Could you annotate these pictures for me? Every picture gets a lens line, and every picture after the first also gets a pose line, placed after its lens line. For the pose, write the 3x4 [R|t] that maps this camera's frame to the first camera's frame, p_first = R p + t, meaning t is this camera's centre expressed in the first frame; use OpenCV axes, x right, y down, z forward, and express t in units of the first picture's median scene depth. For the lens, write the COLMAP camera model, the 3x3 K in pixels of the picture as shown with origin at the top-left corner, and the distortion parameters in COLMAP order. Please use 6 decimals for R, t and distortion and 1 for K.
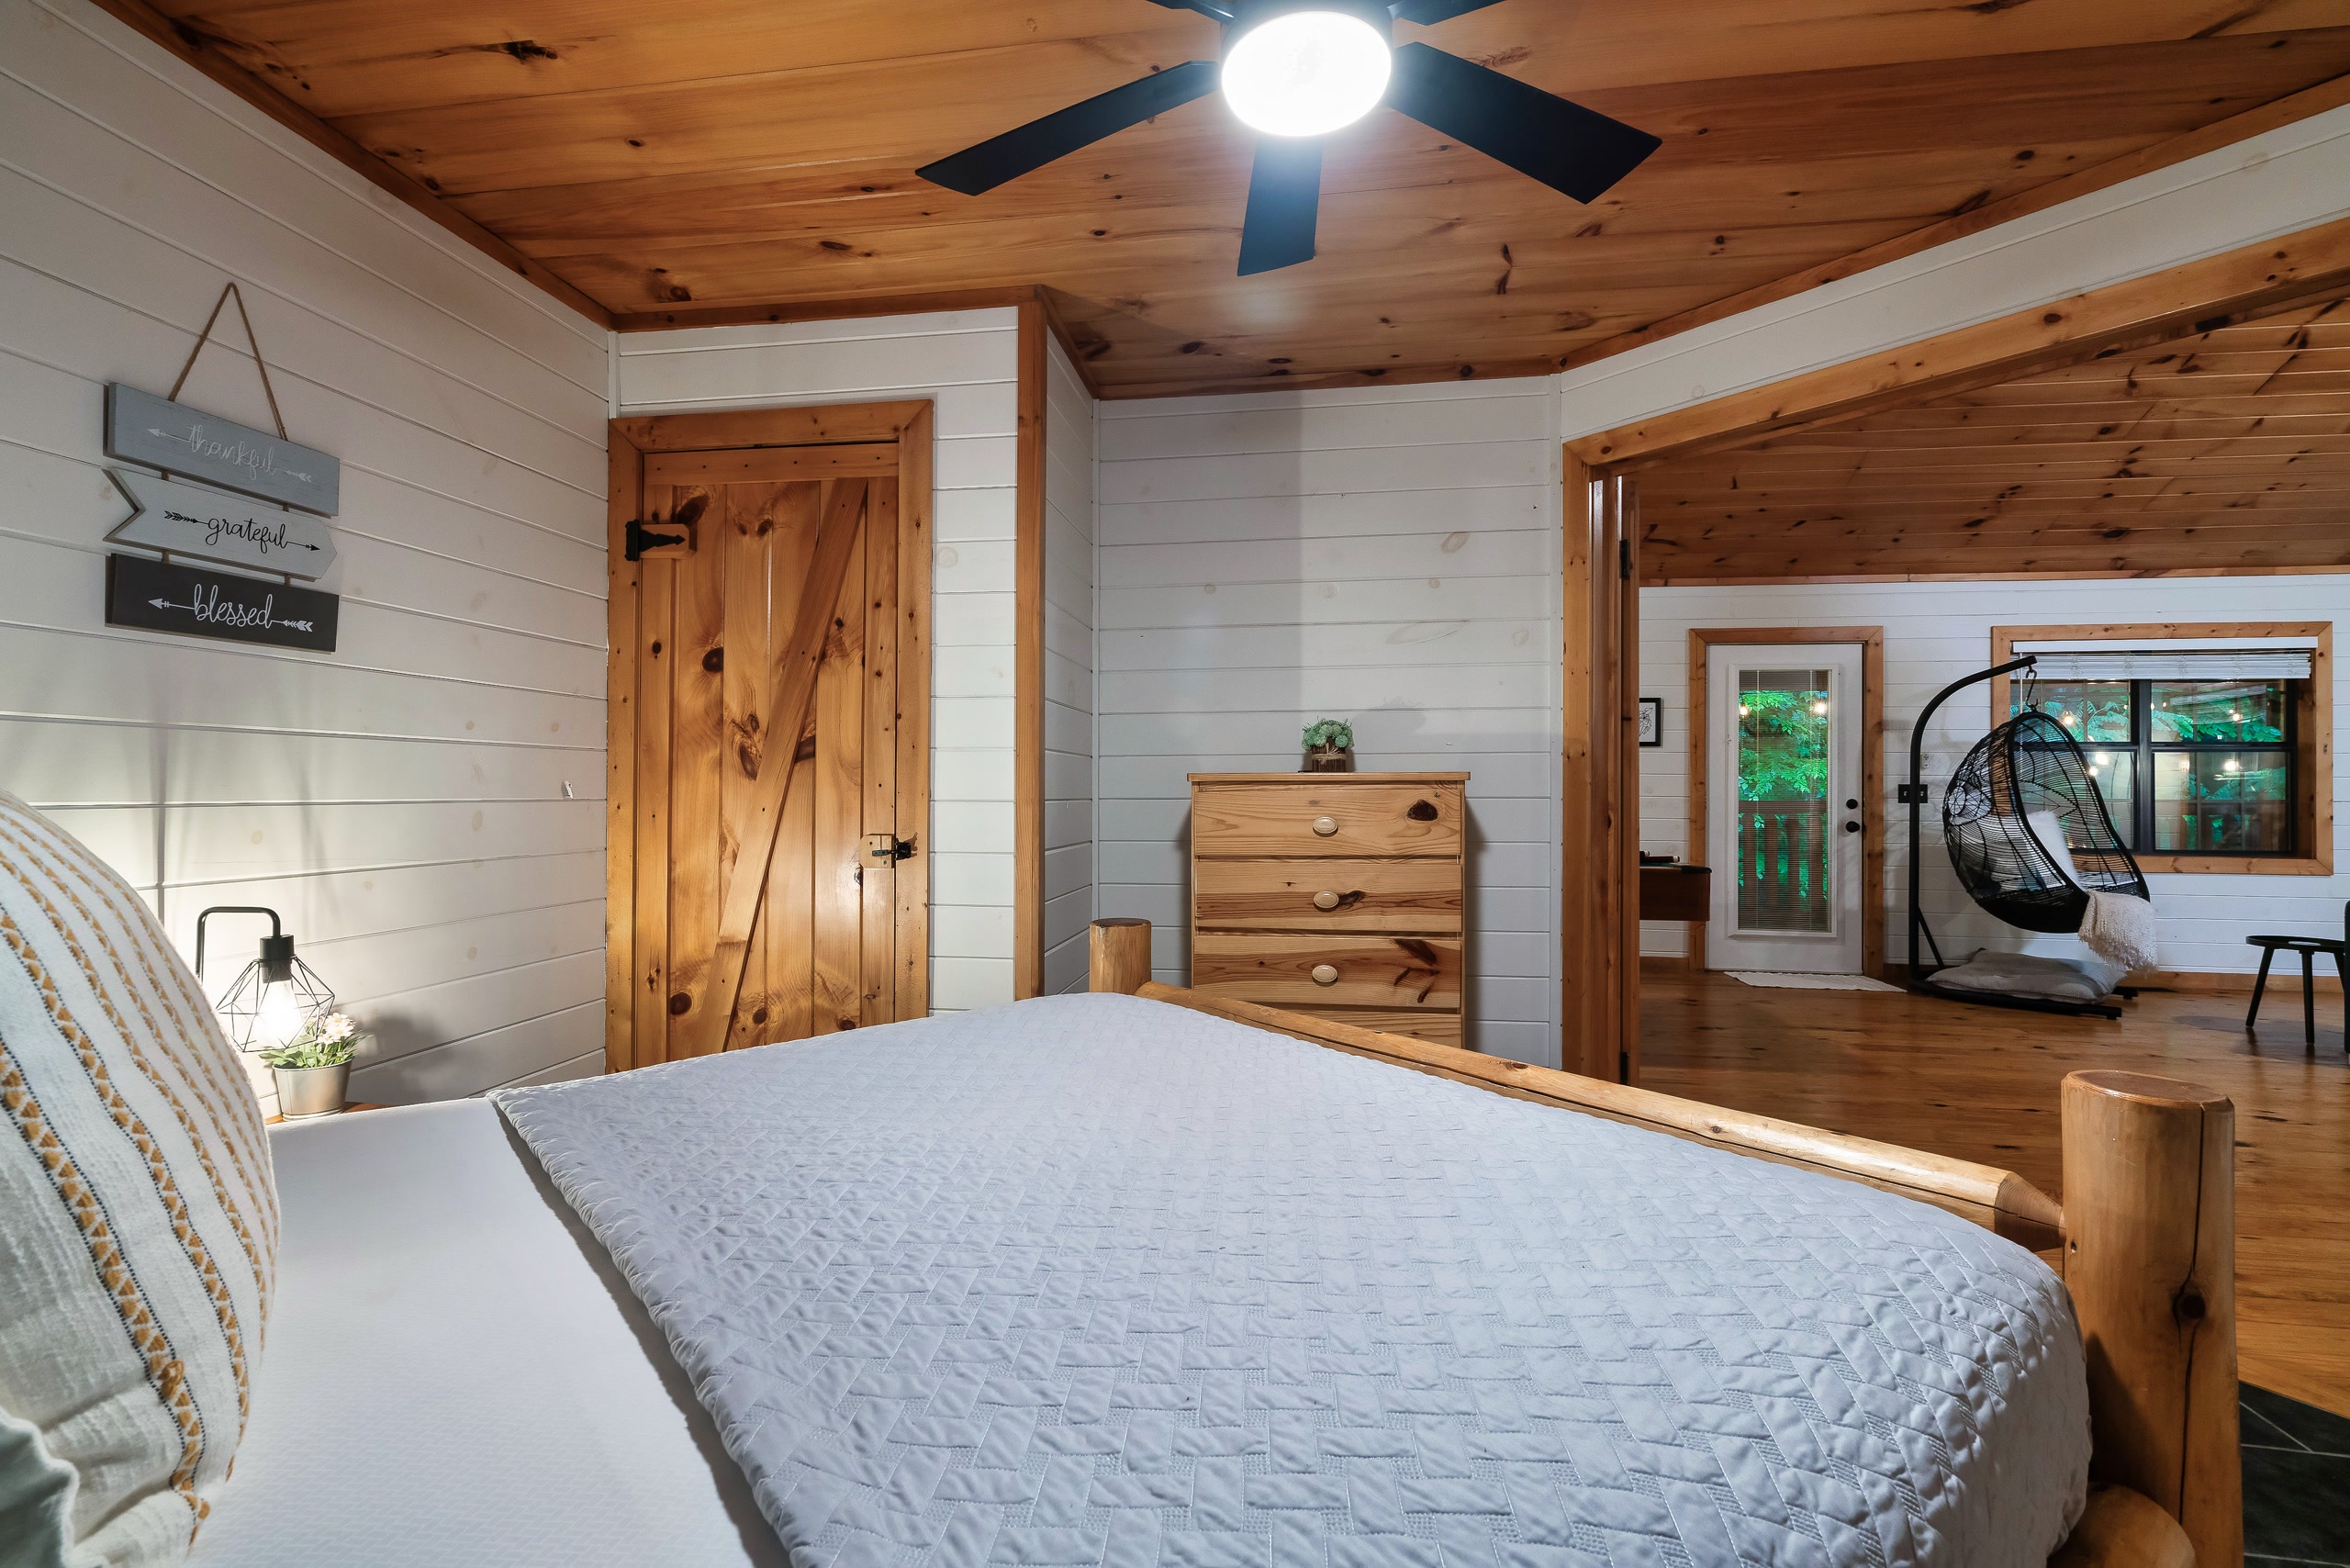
lens RADIAL K [[1062.0, 0, 1169.5], [0, 1062.0, 781.4], [0, 0, 1]] dist [-0.005050, 0.003946]
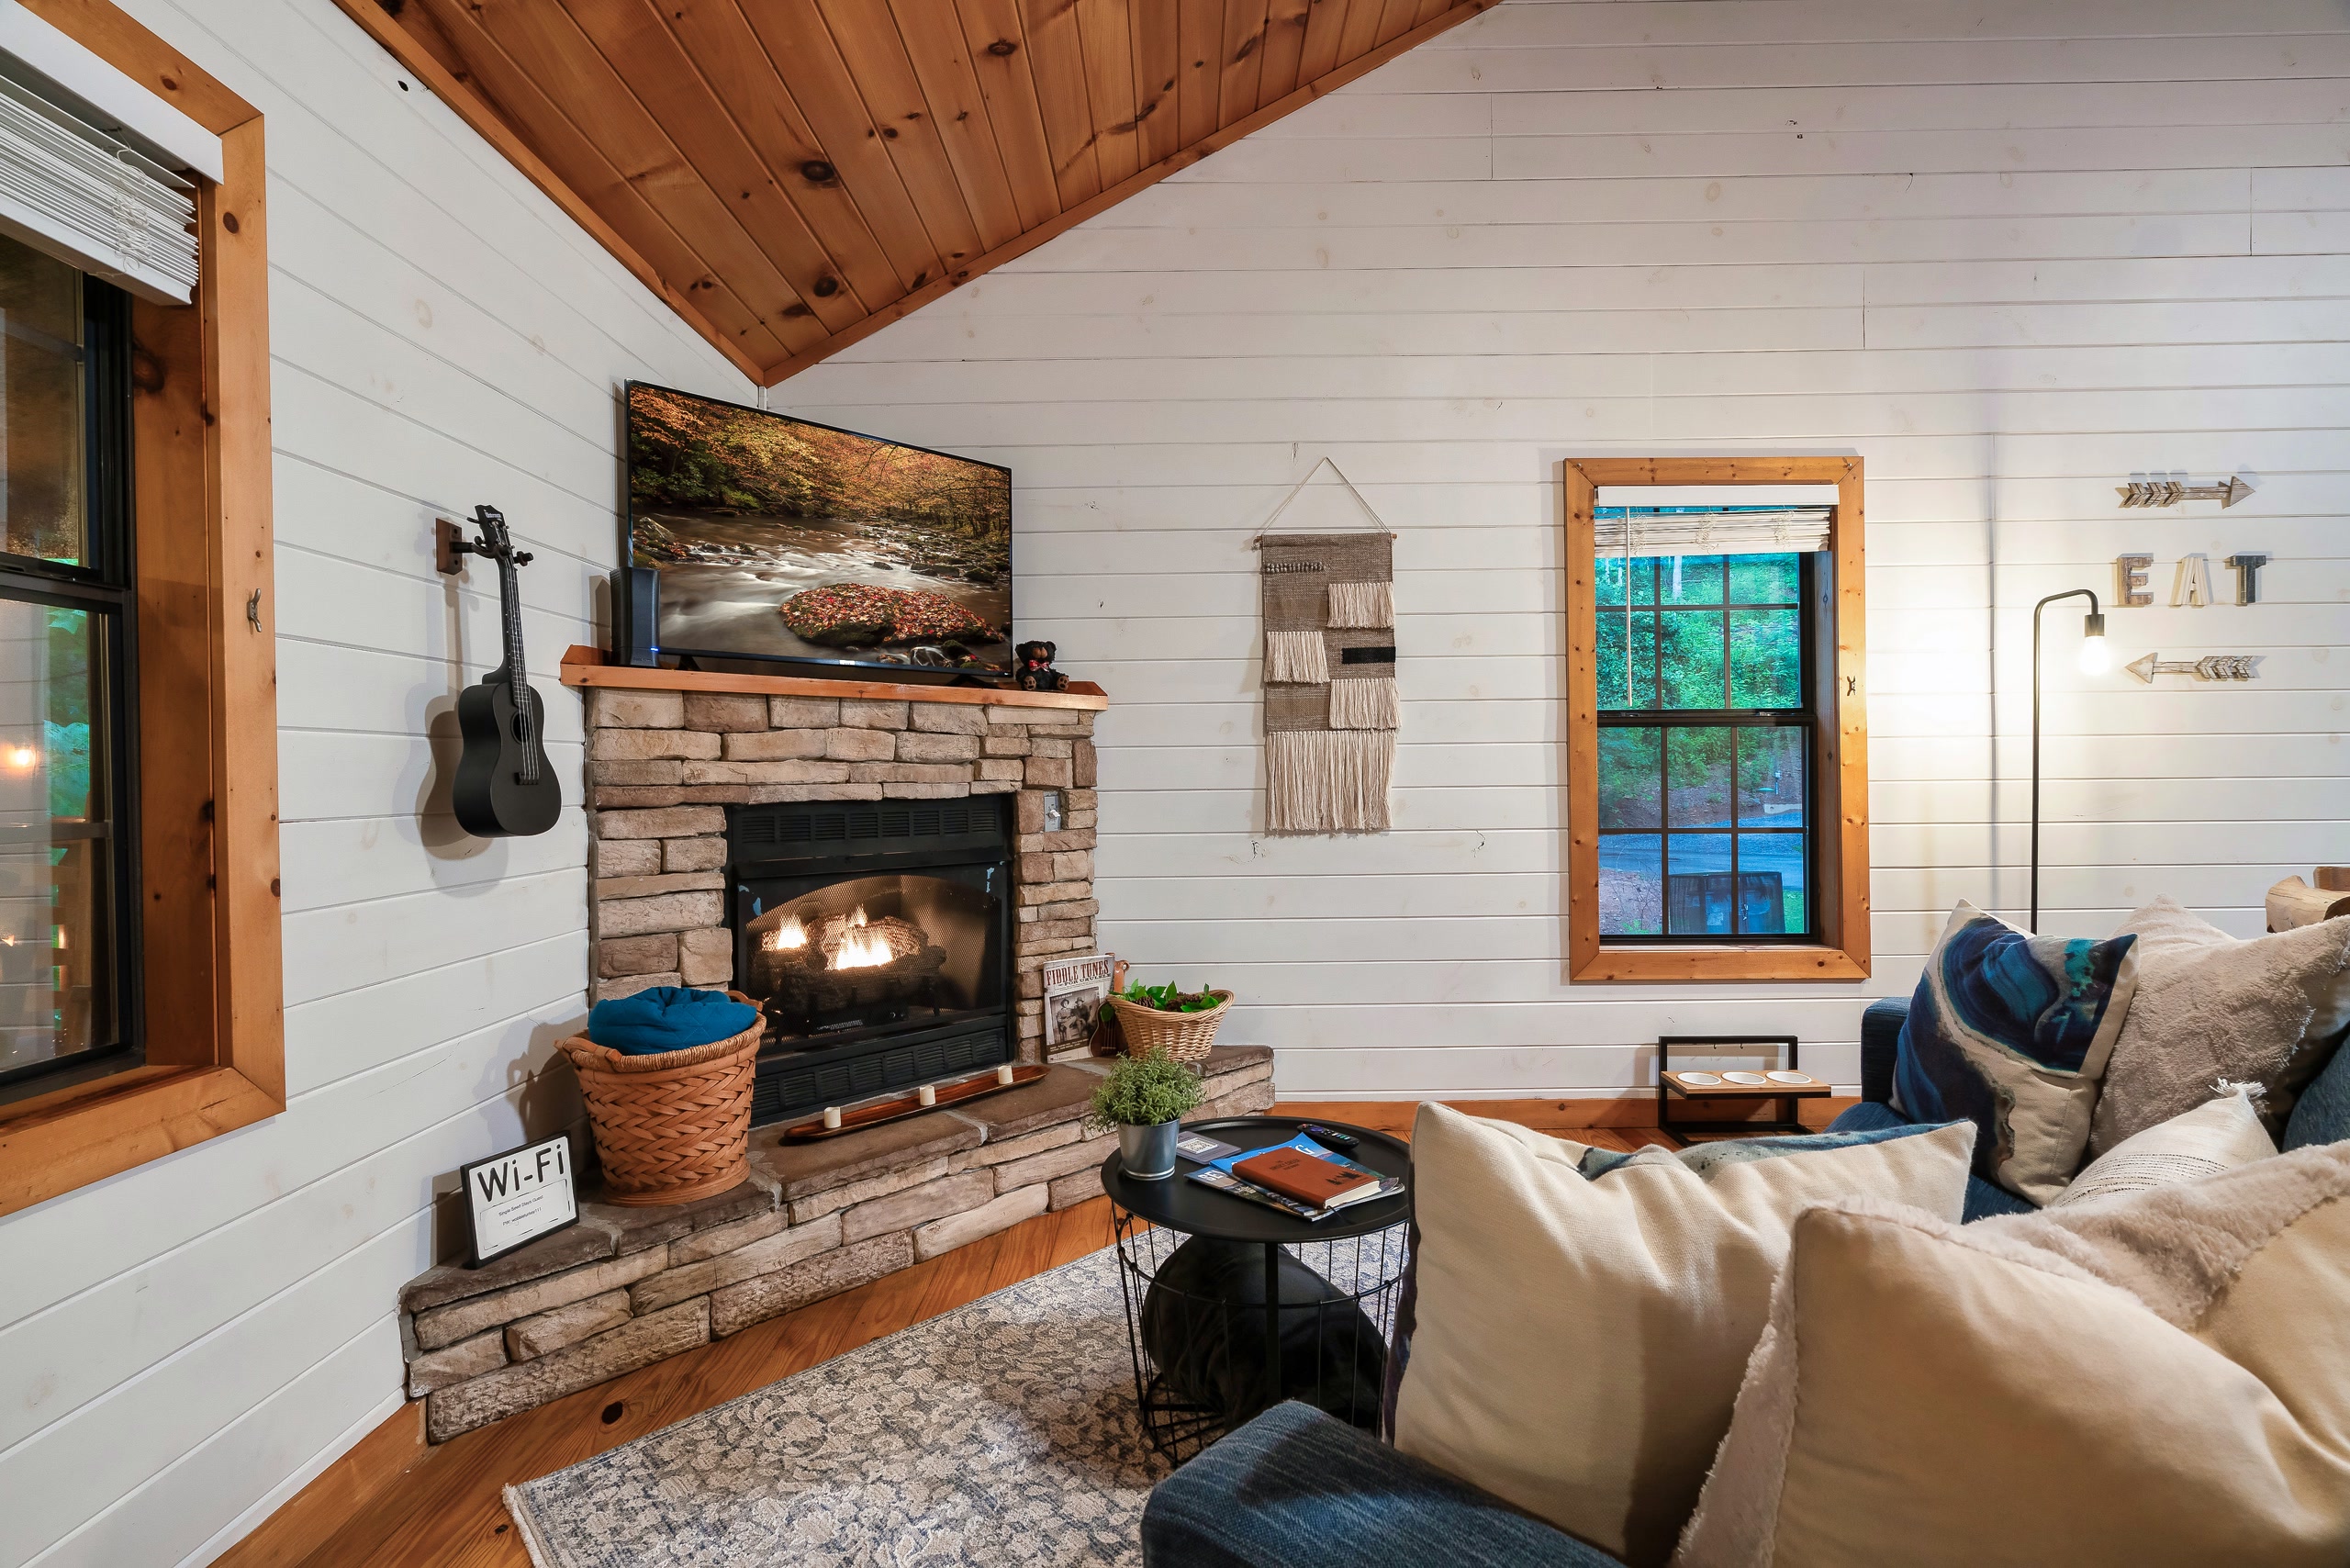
lens RADIAL K [[1062.0, 0, 1169.5], [0, 1062.0, 781.4], [0, 0, 1]] dist [-0.005050, 0.003946]
pose [[-0.134236, -0.011830, 0.990879, 0.810878], [0.006937, 0.999893, 0.012878, 0.007446], [-0.990925, 0.008603, -0.134140, 0.818096]]
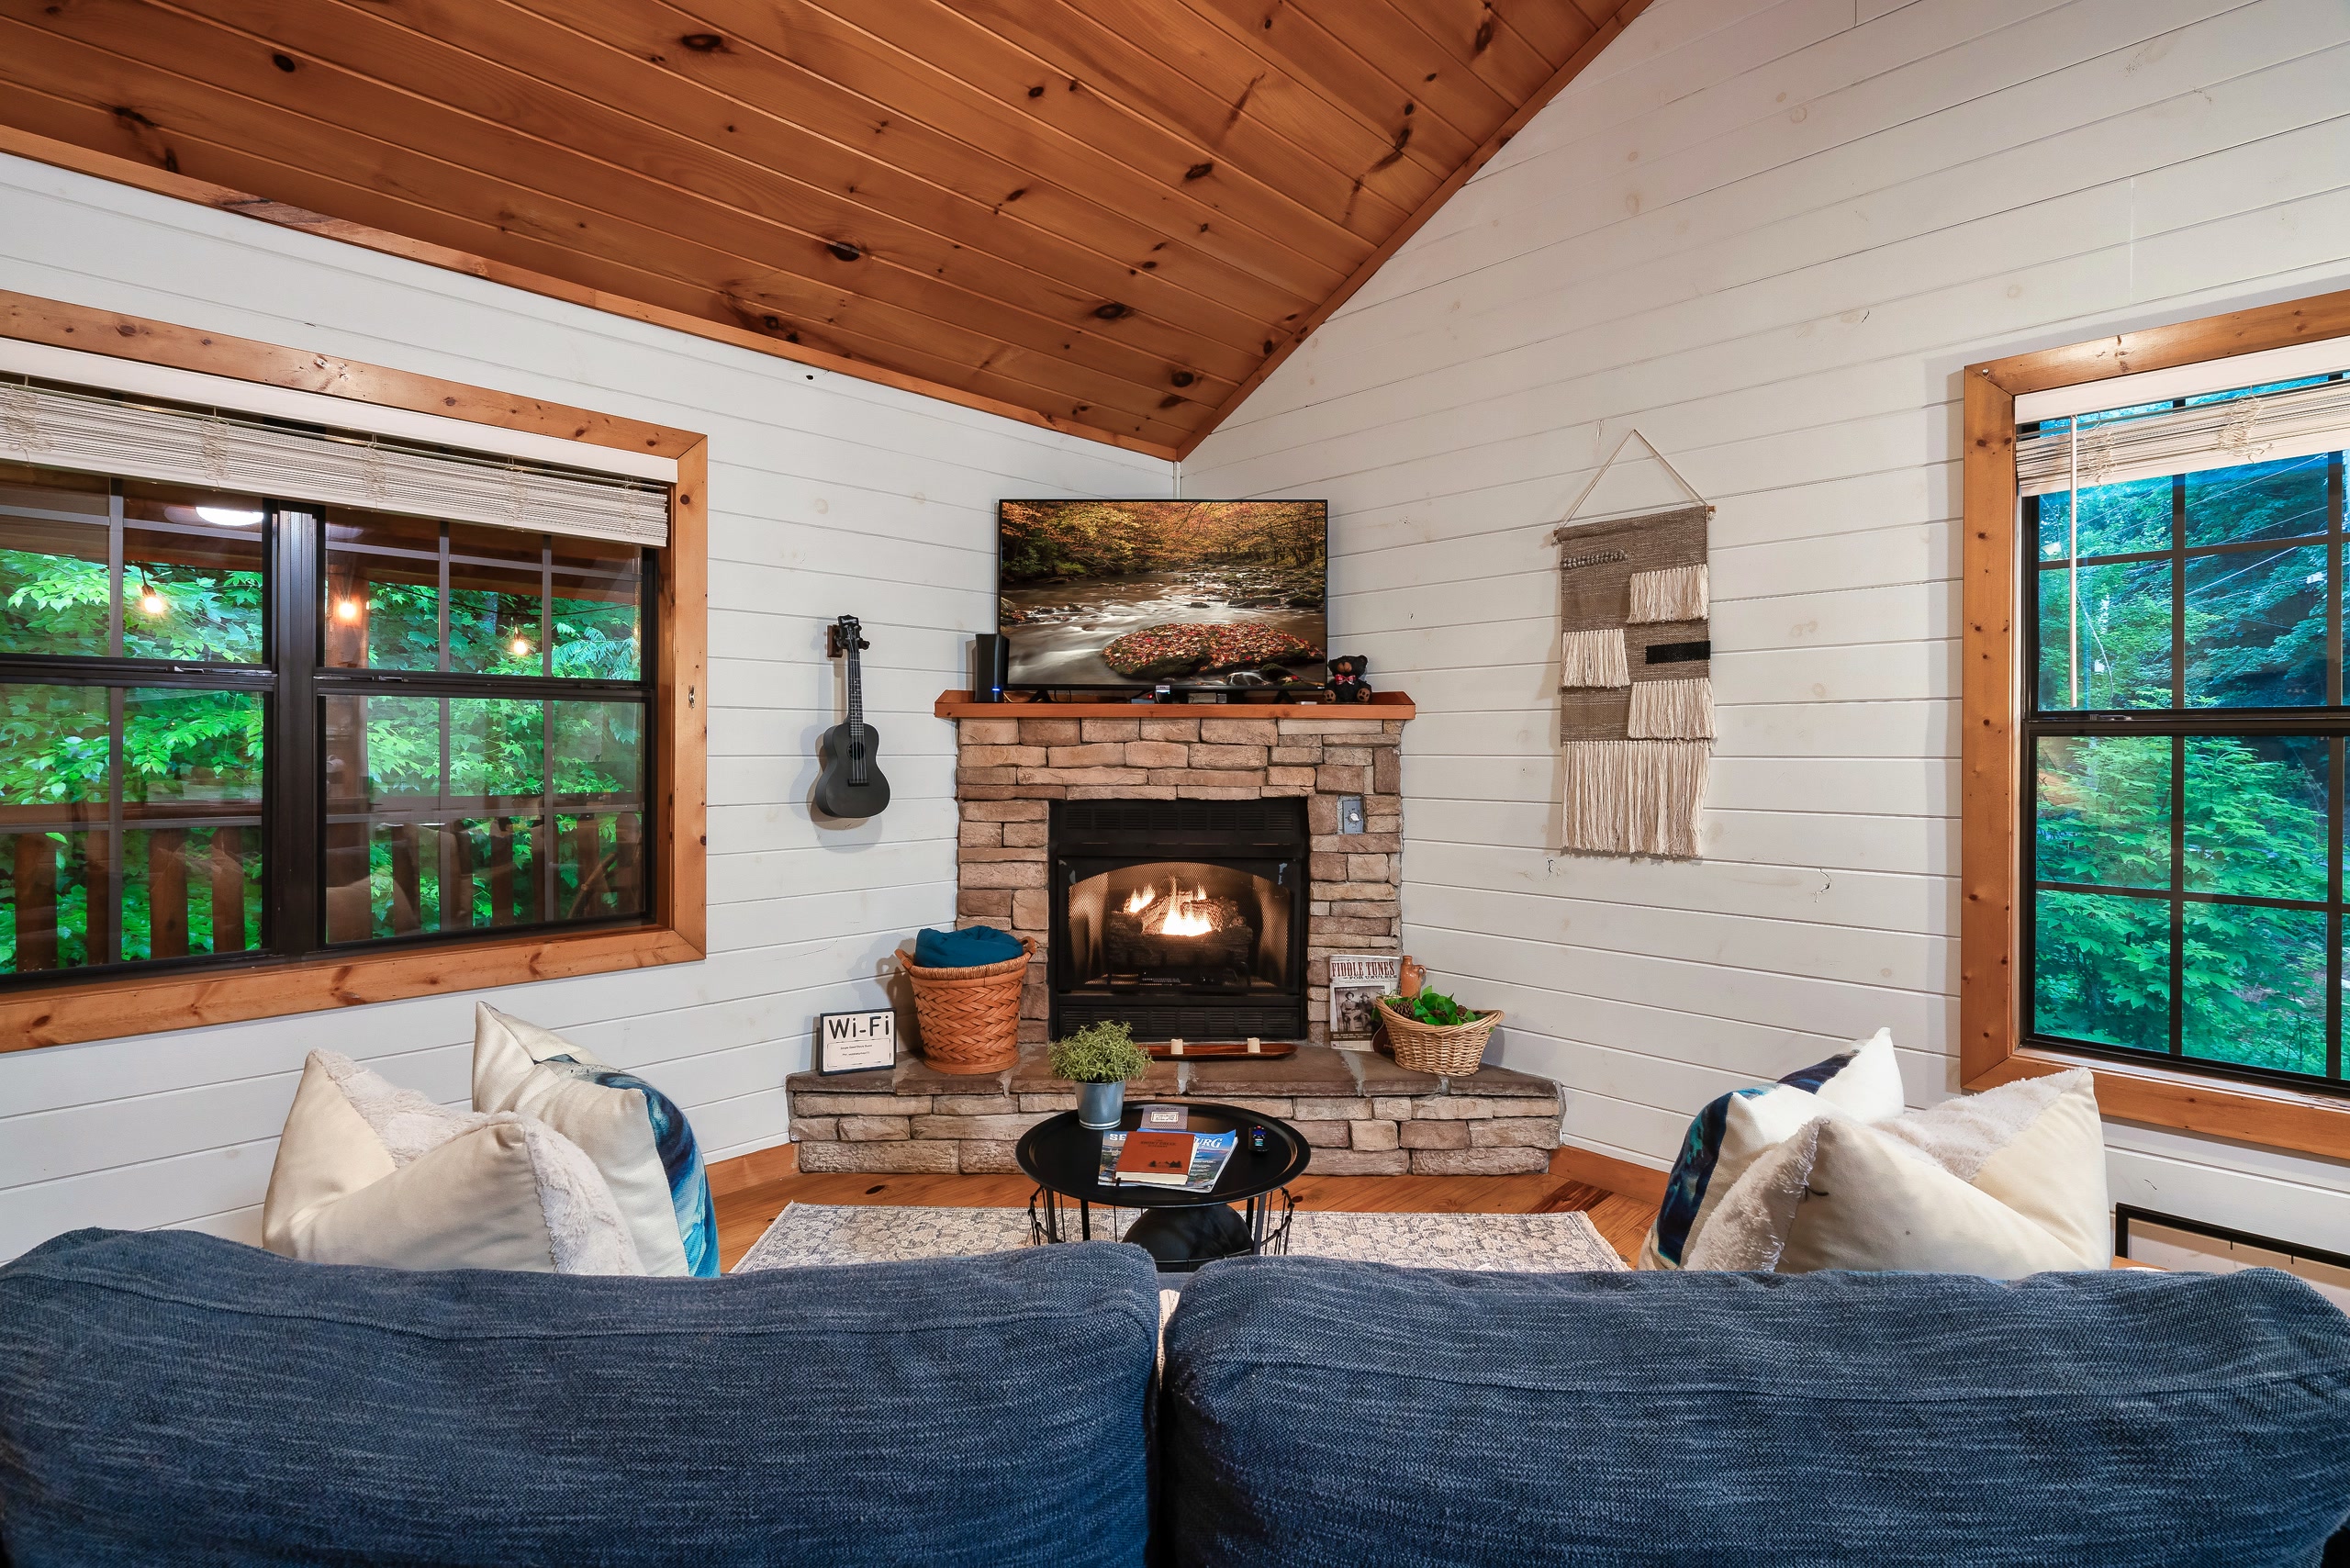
lens RADIAL K [[1076.8, 0, 1175.1], [0, 1076.8, 754.1], [0, 0, 1]] dist [-0.007628, 0.006053]
pose [[0.599827, -0.007633, 0.800093, 0.828036], [-0.000921, 0.999947, 0.010230, -0.009870], [-0.800129, -0.006873, 0.599788, 0.532510]]
